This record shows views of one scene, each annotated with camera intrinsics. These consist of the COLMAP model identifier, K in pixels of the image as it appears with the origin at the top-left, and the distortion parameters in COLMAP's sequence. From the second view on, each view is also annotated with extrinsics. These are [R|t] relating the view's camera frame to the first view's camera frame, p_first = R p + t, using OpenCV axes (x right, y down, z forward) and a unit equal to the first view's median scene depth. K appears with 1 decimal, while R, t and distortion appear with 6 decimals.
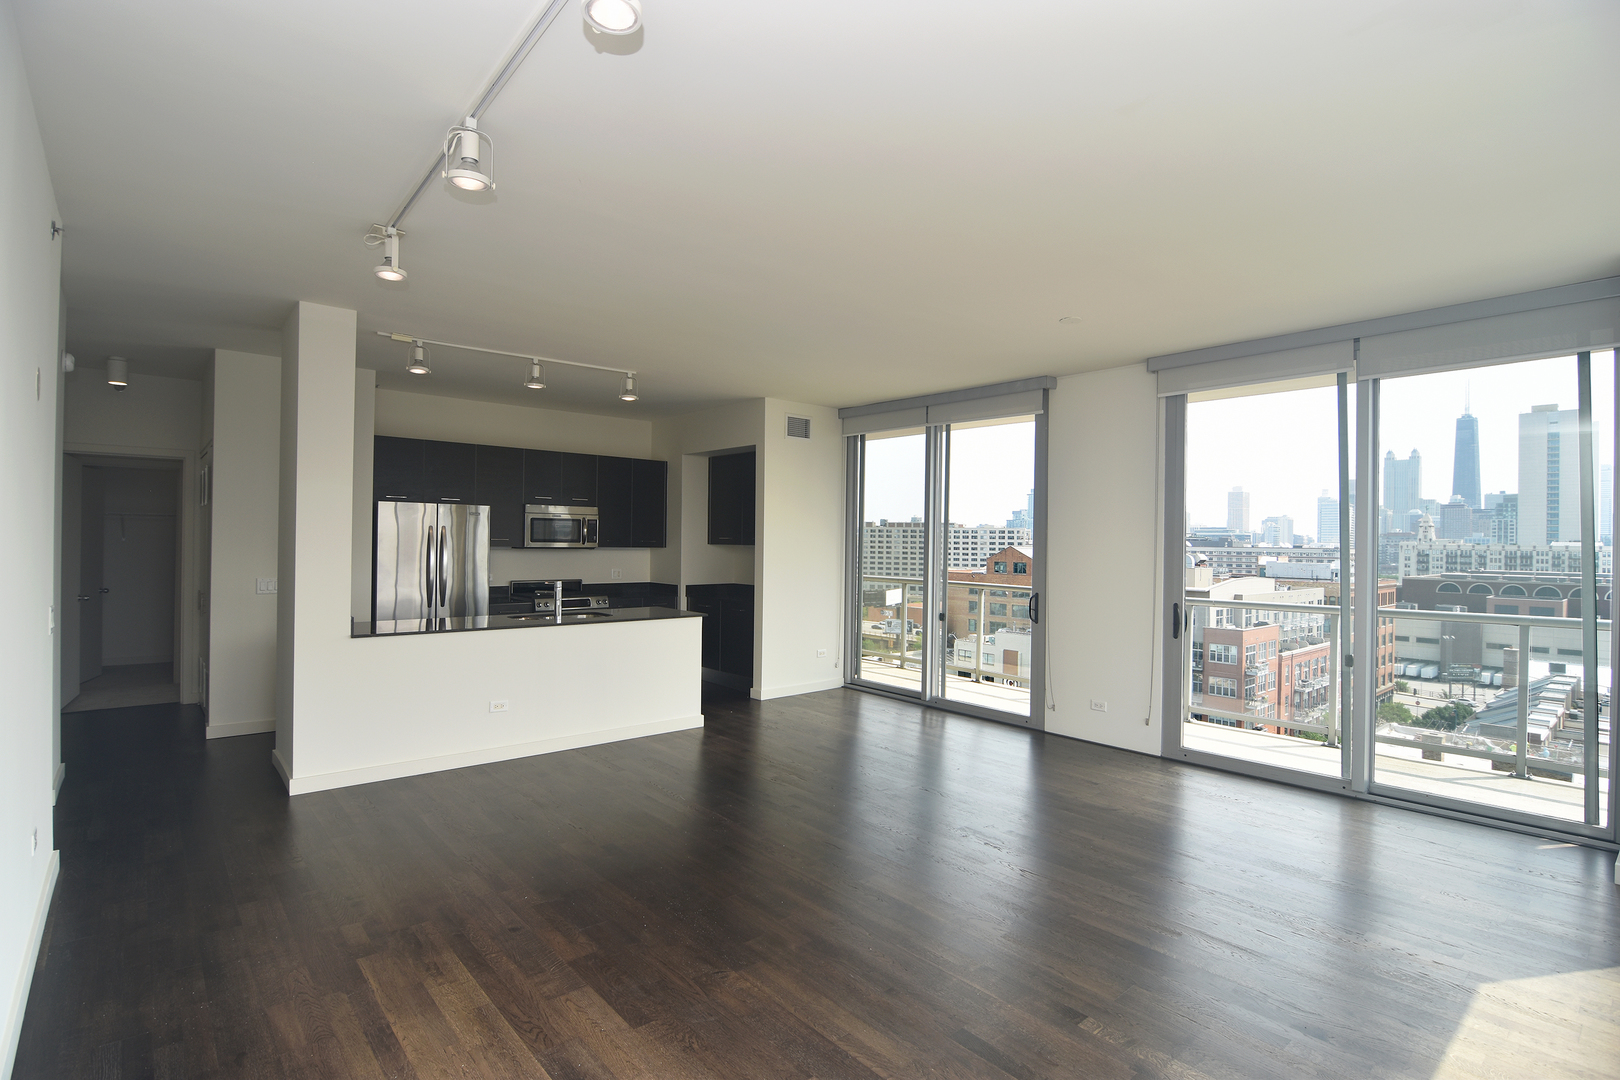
lens RADIAL K [[782.4, 0, 815.2], [0, 782.4, 539.8], [0, 0, 1]] dist [-0.007589, -0.008582]
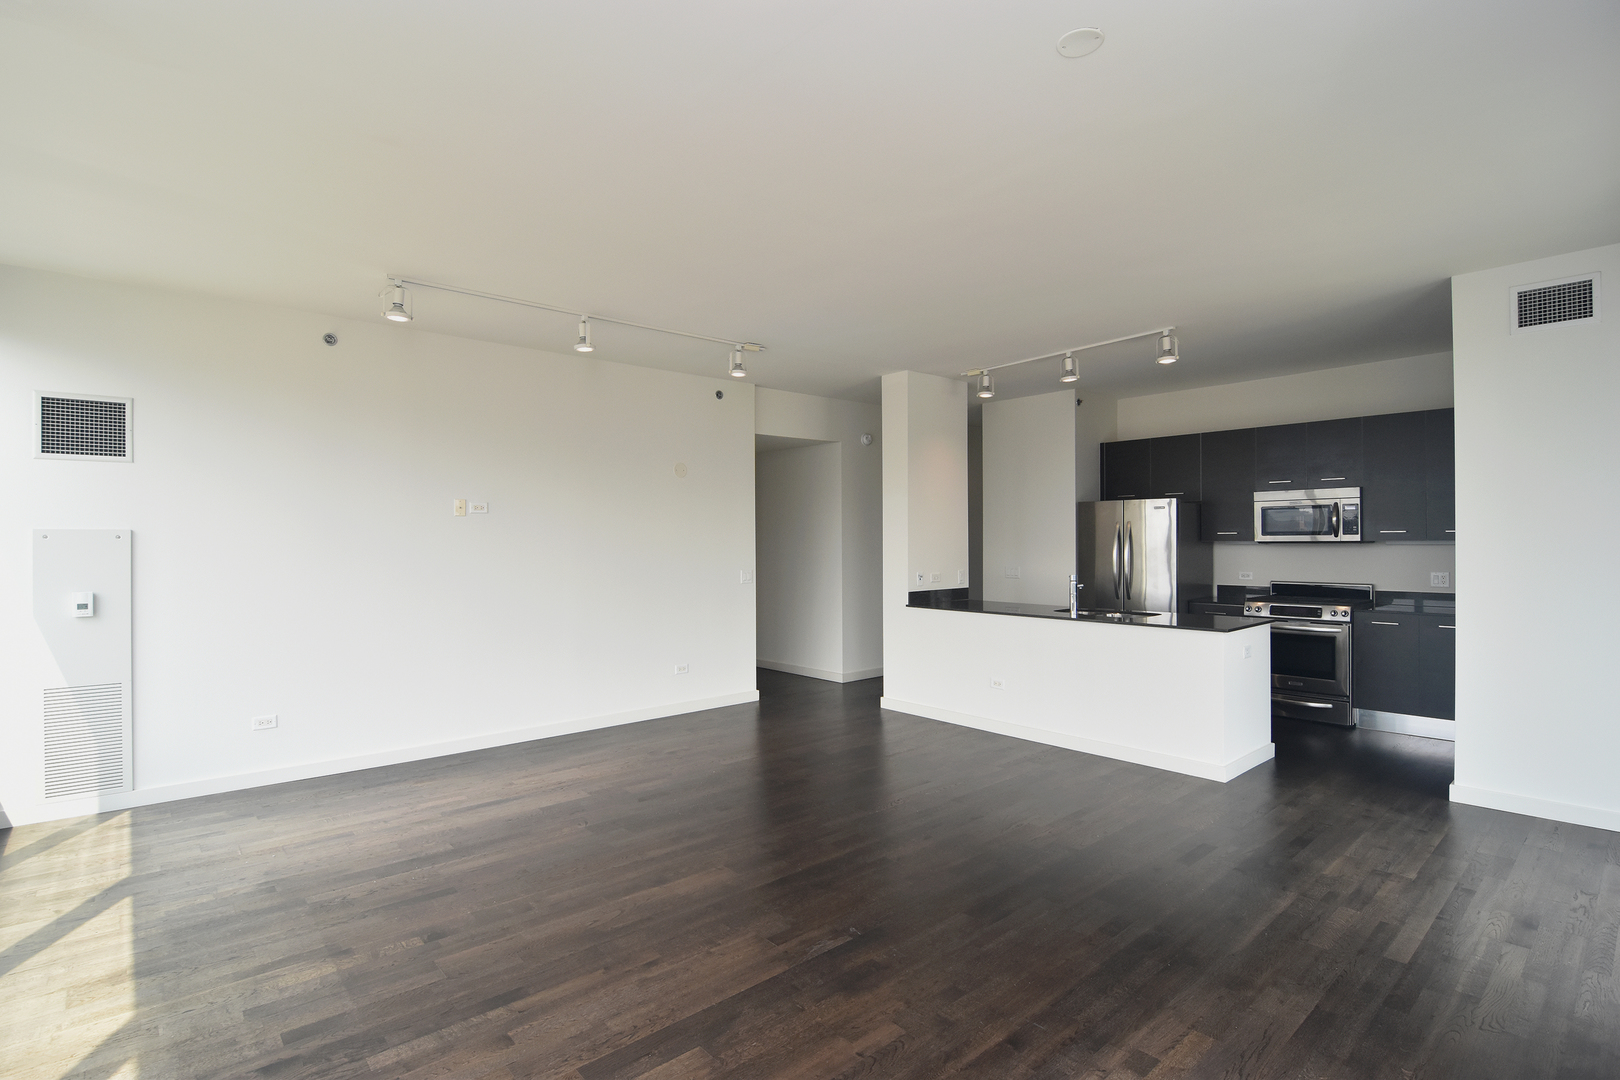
lens RADIAL K [[782.4, 0, 816.8], [0, 782.4, 541.9], [0, 0, 1]] dist [-0.007589, -0.008582]
pose [[0.006450, -0.010809, -0.999921, 0.472051], [0.009320, 0.999899, -0.010749, 0.014141], [0.999936, -0.009250, 0.006550, 0.495067]]
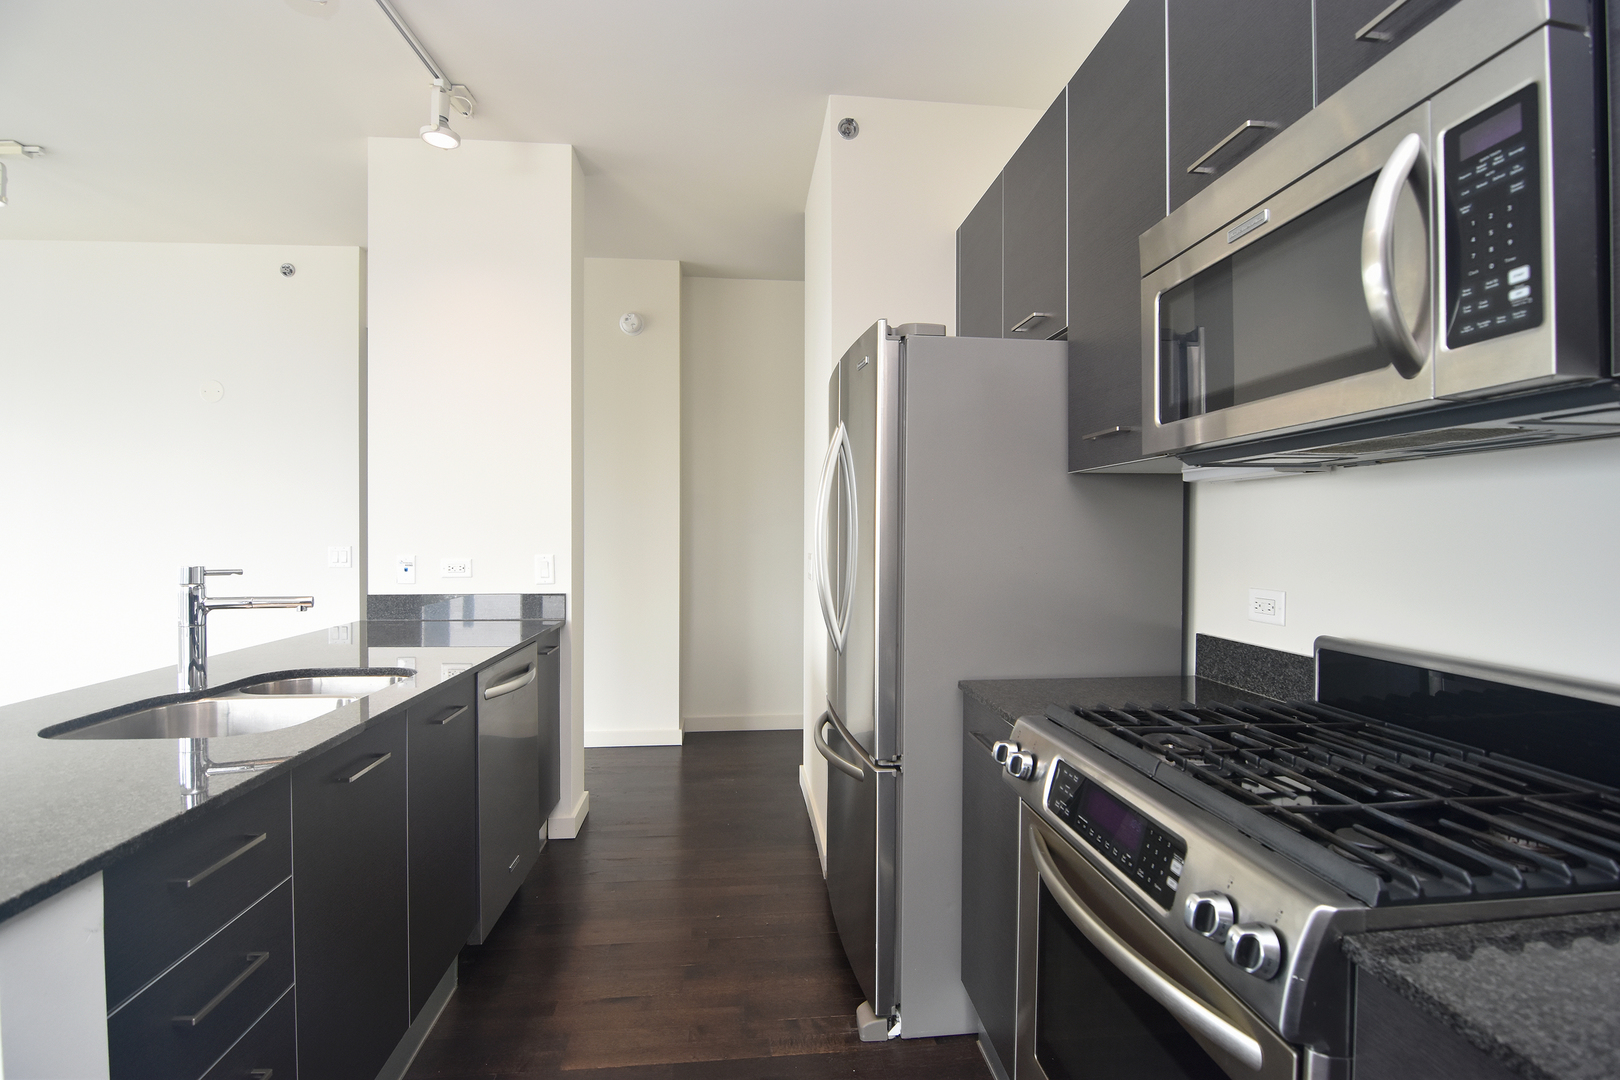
lens RADIAL K [[782.4, 0, 813.2], [0, 782.4, 536.9], [0, 0, 1]] dist [-0.007589, -0.008582]
pose [[-0.581028, -0.011728, -0.813799, -0.161021], [-0.008844, 0.999928, -0.008095, 0.030984], [0.813836, 0.002494, -0.581090, 1.014694]]
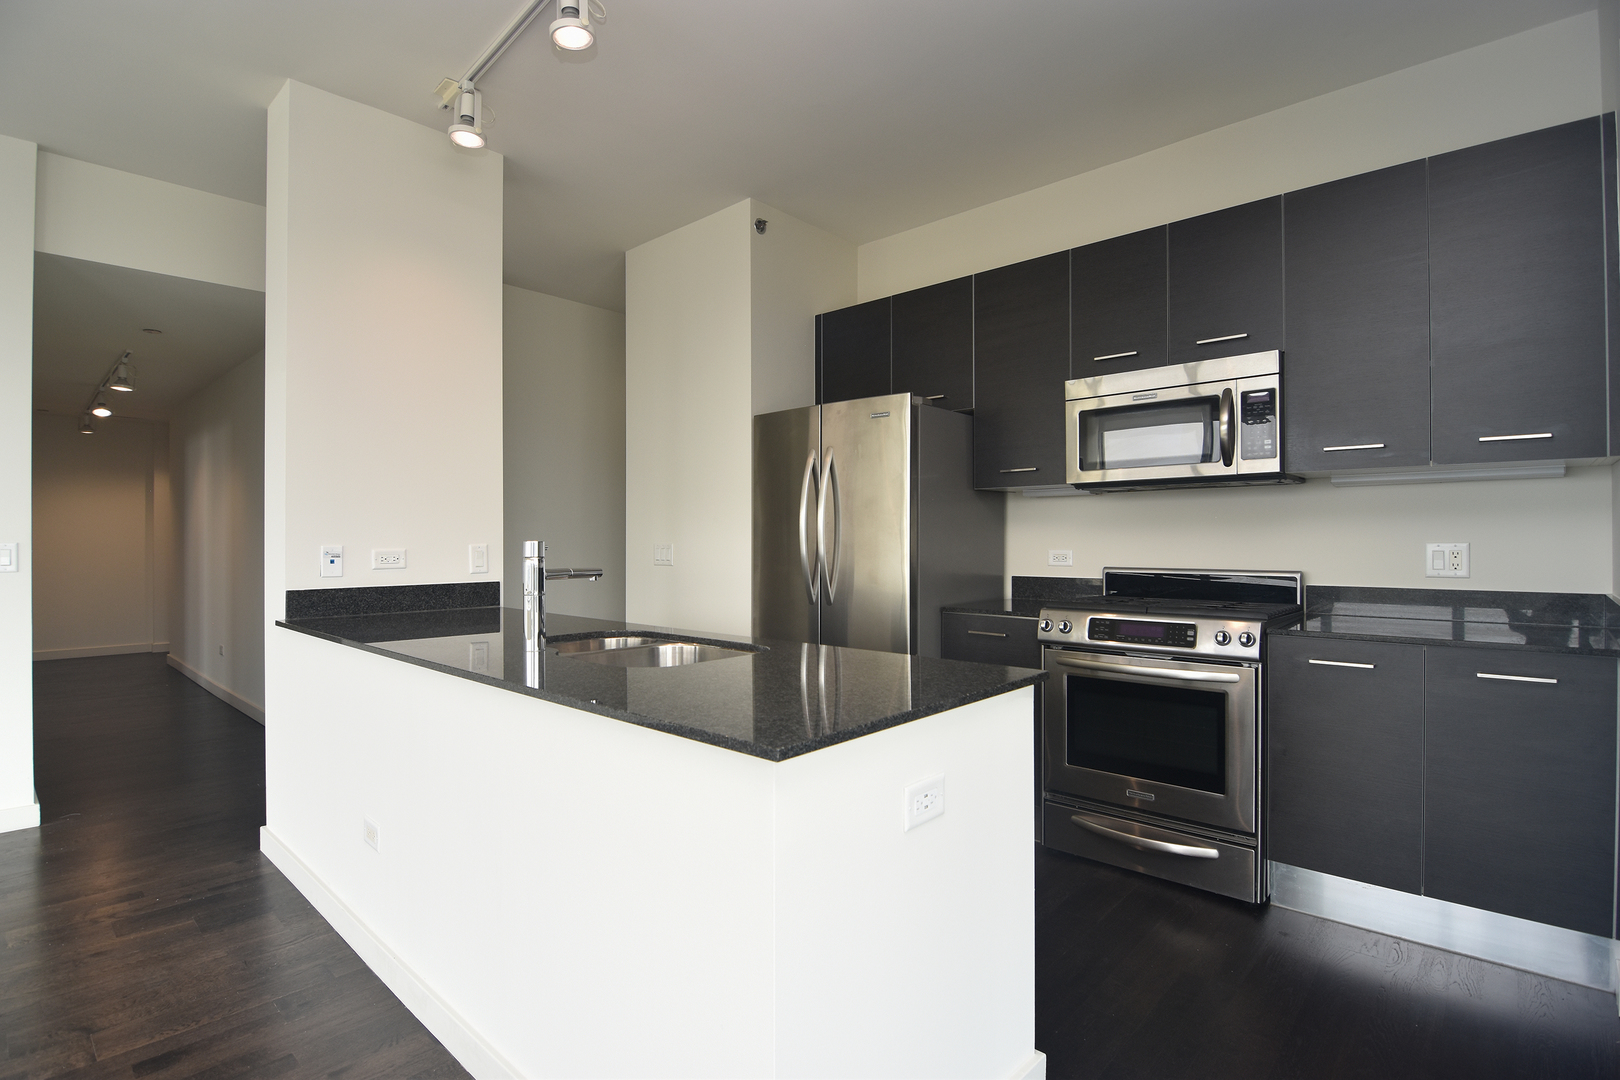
lens RADIAL K [[782.4, 0, 813.2], [0, 782.4, 545.5], [0, 0, 1]] dist [-0.007589, -0.008582]
pose [[0.107762, -0.011331, -0.994112, 0.024312], [0.005705, 0.999926, -0.010778, 0.044283], [0.994160, -0.004510, 0.107818, 0.796899]]
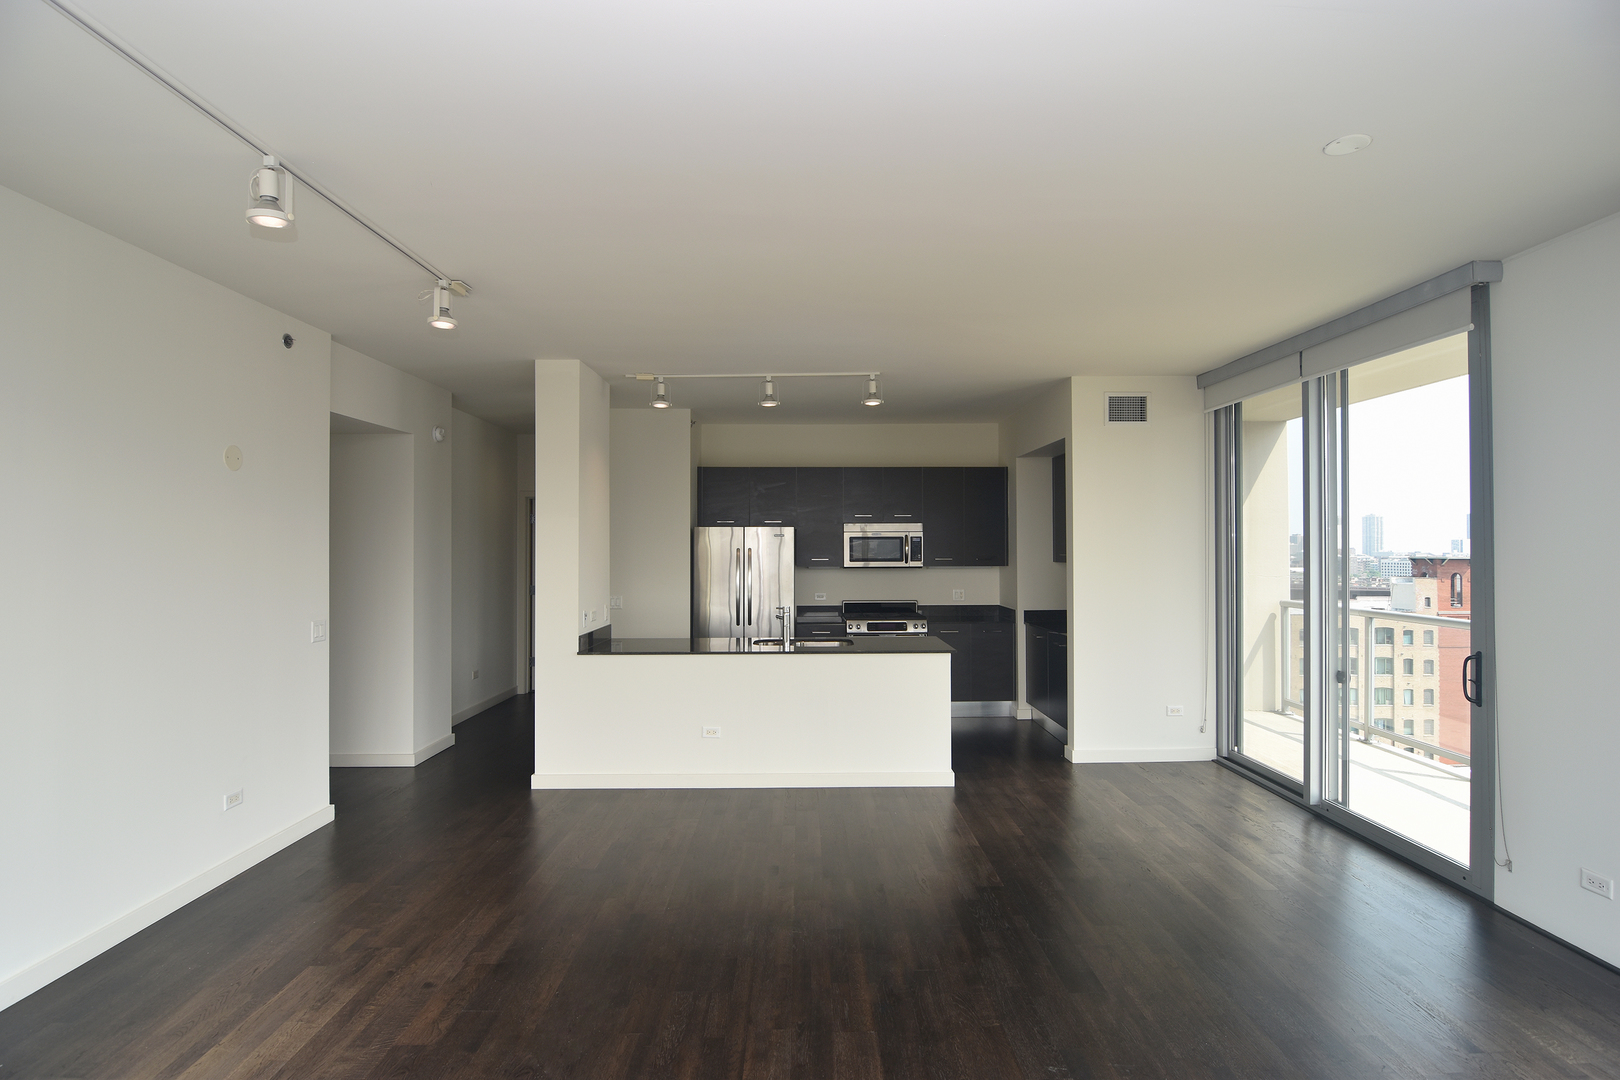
lens RADIAL K [[782.4, 0, 815.0], [0, 782.4, 538.8], [0, 0, 1]] dist [-0.007589, -0.008582]
pose [[0.764119, -0.023569, -0.644645, 0.227187], [0.014535, 0.999708, -0.019322, -0.007312], [0.644912, 0.005394, 0.764238, 0.219383]]
